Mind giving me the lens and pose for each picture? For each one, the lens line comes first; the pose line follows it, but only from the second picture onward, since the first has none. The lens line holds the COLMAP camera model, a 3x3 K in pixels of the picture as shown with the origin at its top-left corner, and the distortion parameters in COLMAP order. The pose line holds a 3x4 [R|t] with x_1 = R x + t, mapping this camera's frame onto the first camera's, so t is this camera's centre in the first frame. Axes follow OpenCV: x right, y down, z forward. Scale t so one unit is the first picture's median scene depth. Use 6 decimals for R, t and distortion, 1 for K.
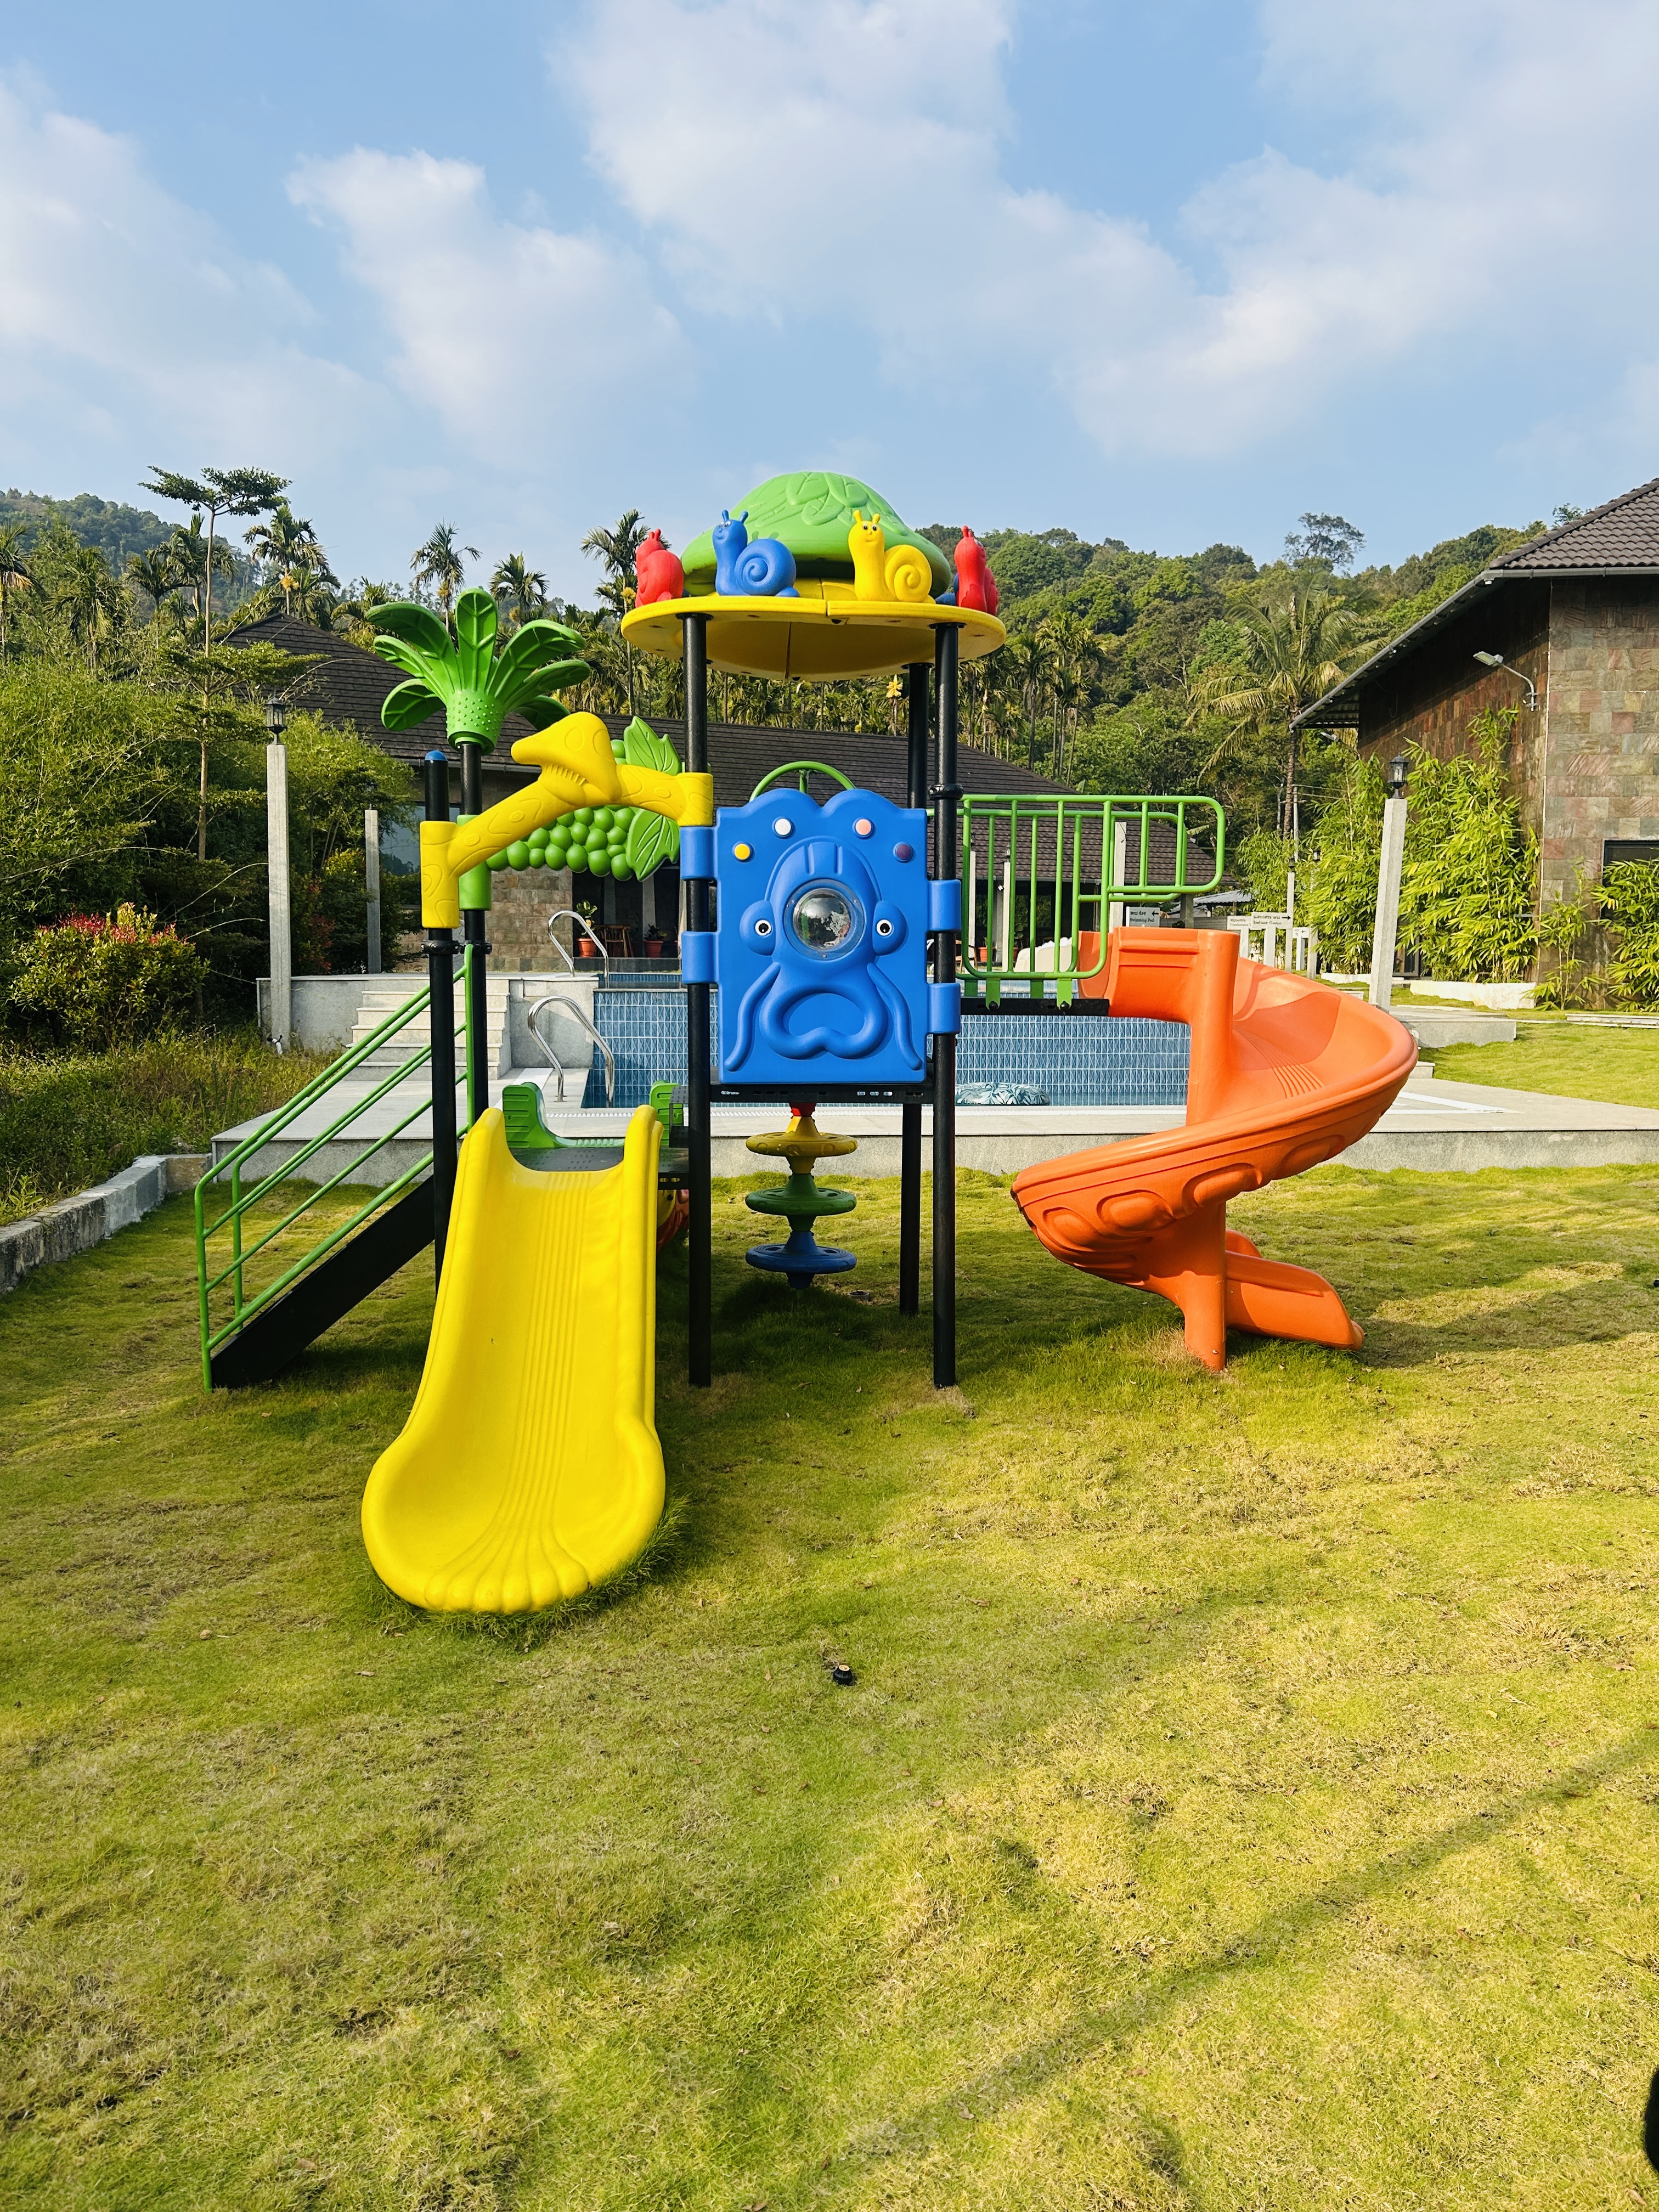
lens RADIAL K [[1670.8, 0, 838.1], [0, 1670.8, 1083.7], [0, 0, 1]] dist [0.096360, -0.182595]
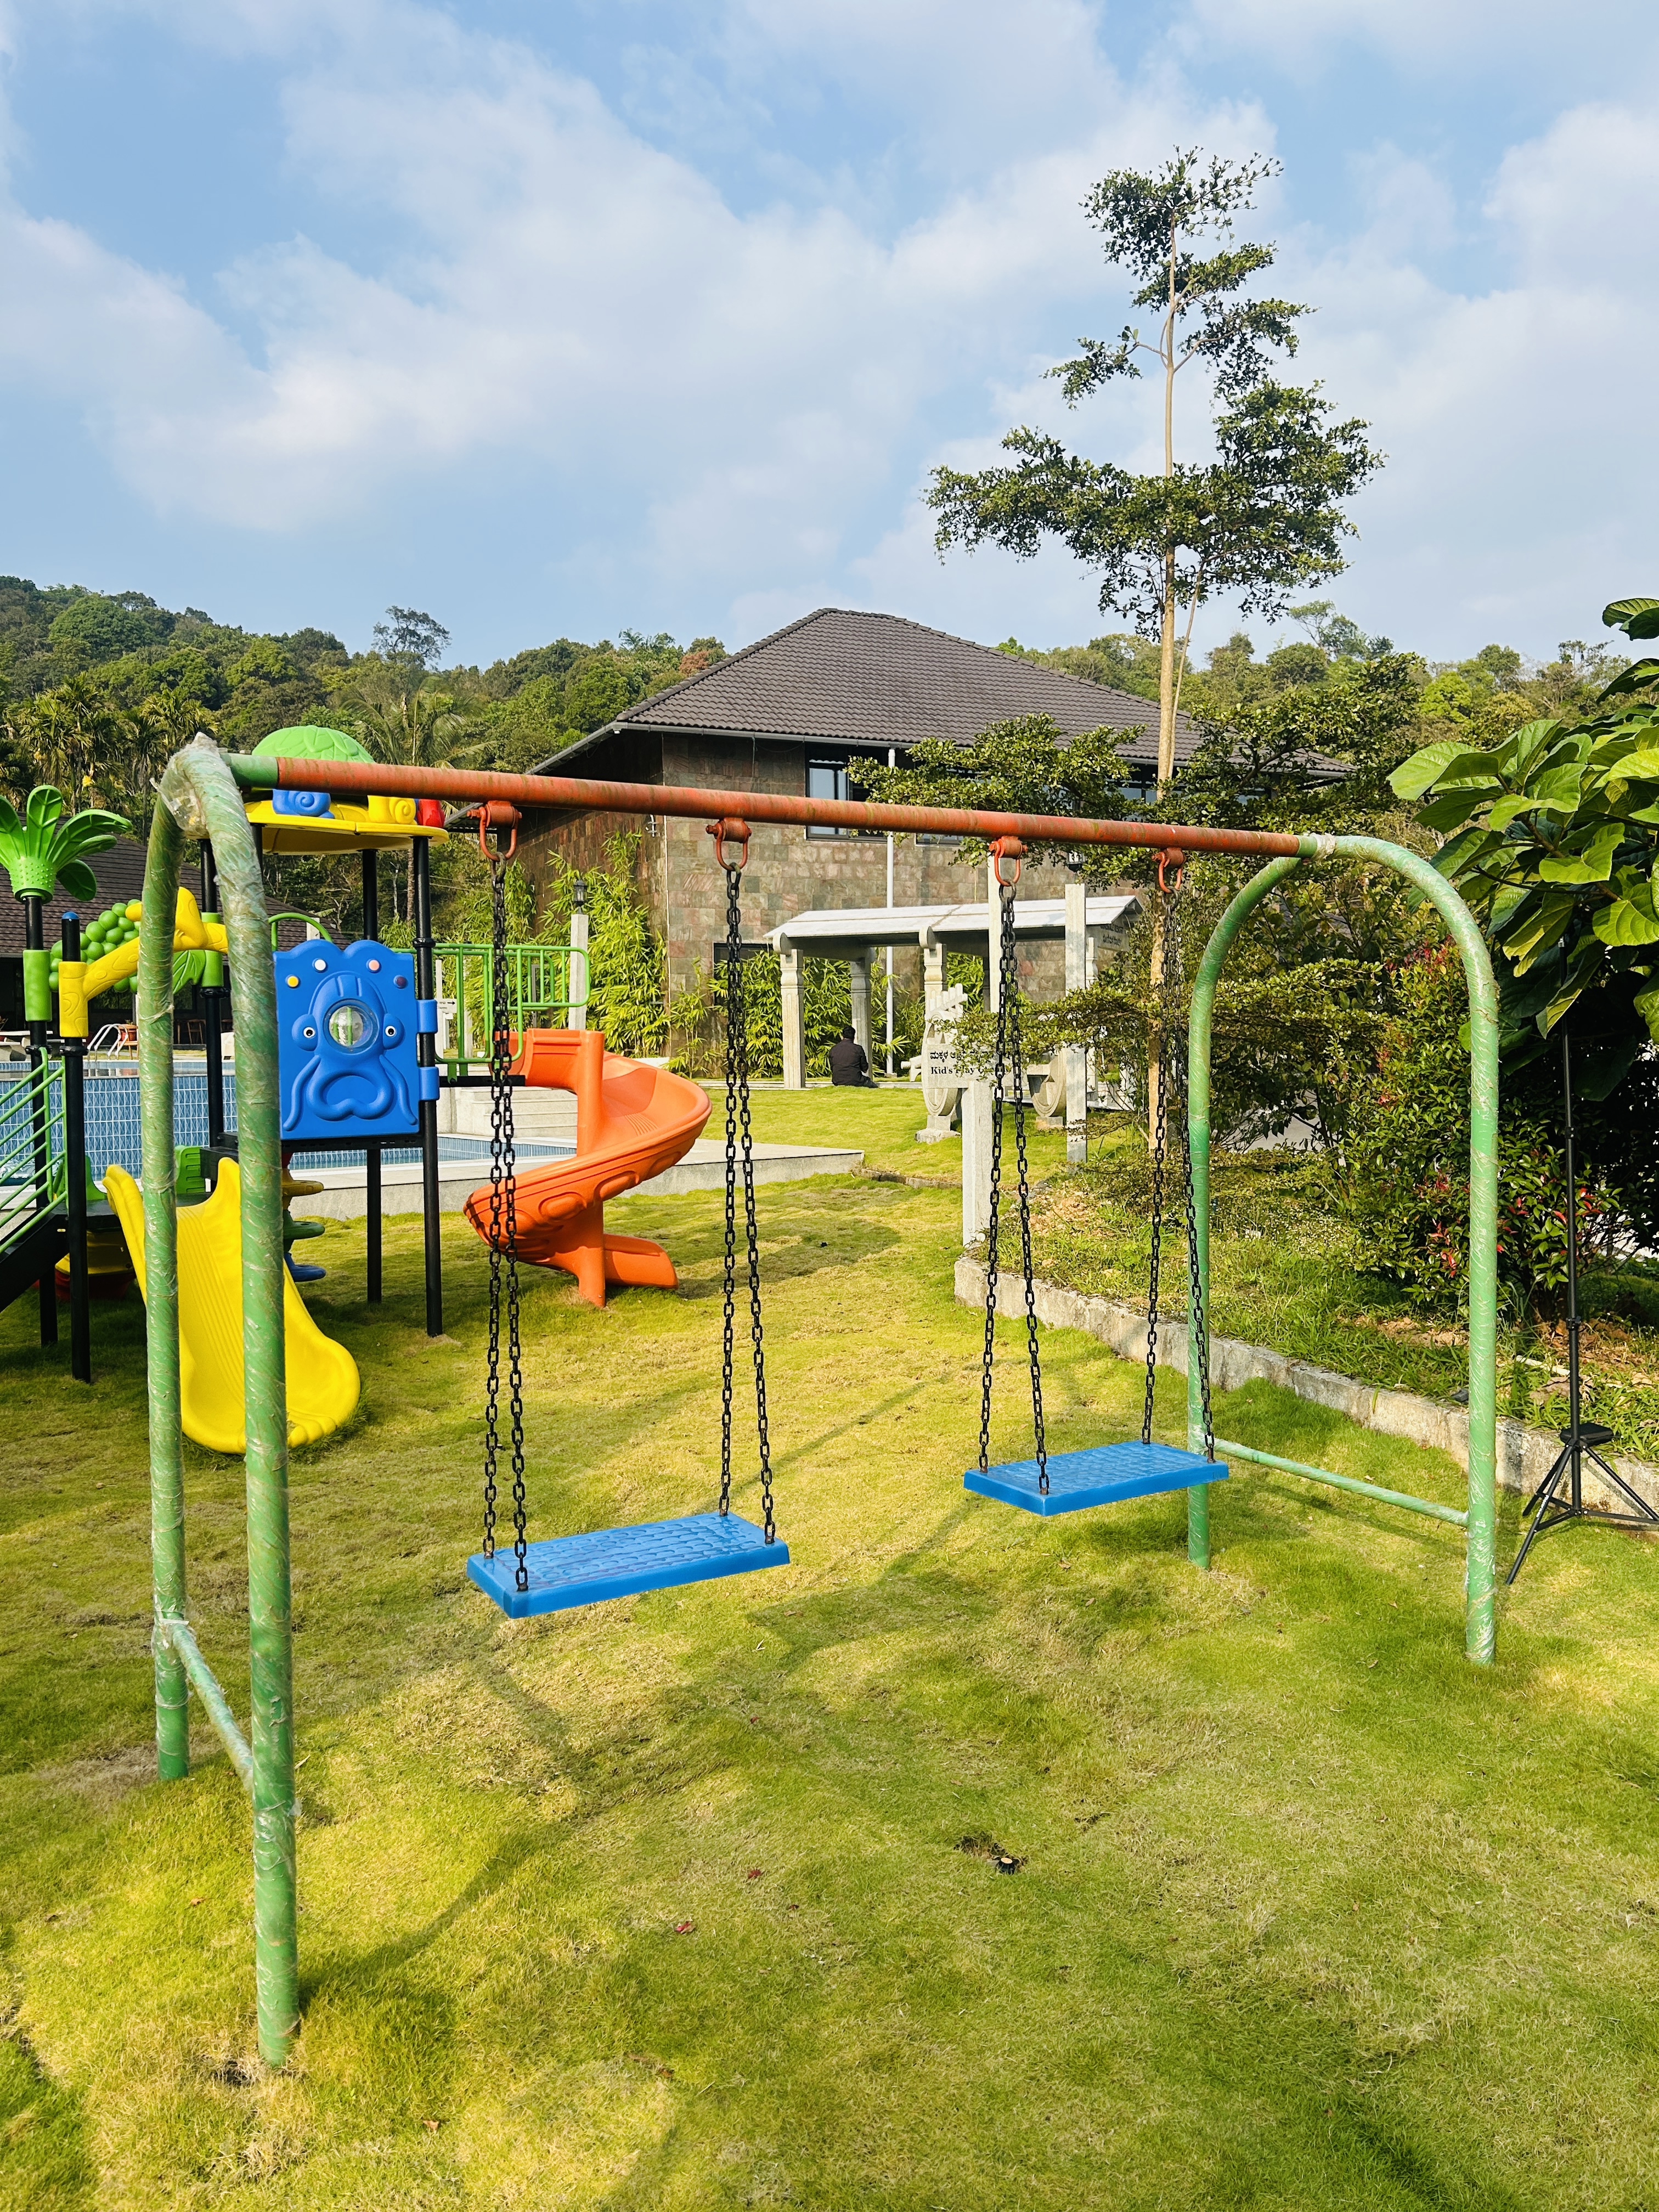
lens RADIAL K [[1670.8, 0, 838.1], [0, 1670.8, 1083.7], [0, 0, 1]] dist [0.096360, -0.182595]
pose [[0.868045, -0.031507, 0.495484, -0.084574], [0.054816, 0.997965, -0.032575, 0.005715], [-0.493450, 0.055438, 0.868006, -0.115887]]
